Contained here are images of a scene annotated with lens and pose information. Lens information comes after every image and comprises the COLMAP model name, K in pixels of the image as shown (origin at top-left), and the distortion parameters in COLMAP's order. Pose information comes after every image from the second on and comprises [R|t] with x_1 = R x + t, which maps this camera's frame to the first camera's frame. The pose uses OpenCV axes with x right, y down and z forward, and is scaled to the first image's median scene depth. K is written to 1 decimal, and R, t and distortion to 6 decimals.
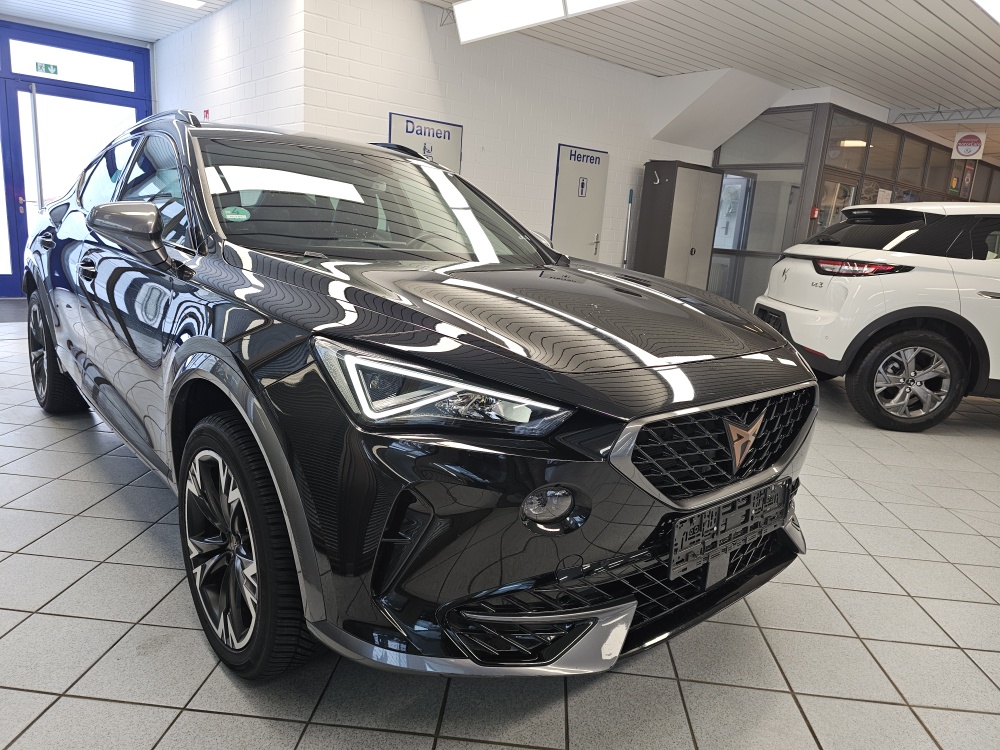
lens RADIAL K [[702.5, 0, 497.2], [0, 702.5, 379.0], [0, 0, 1]] dist [0.071622, -0.067879]
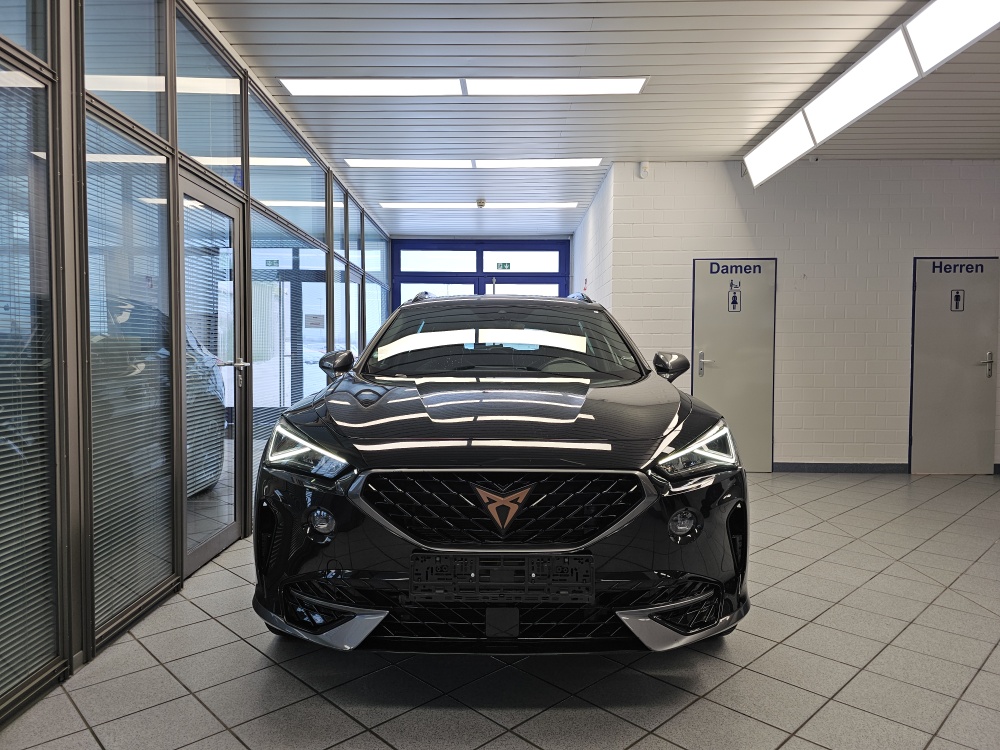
lens RADIAL K [[702.5, 0, 497.2], [0, 702.5, 379.0], [0, 0, 1]] dist [0.071622, -0.067879]
pose [[0.731288, -0.038015, -0.681009, 0.314345], [-0.099477, 0.981825, -0.161628, 0.018751], [0.674776, 0.185941, 0.714215, 0.022625]]
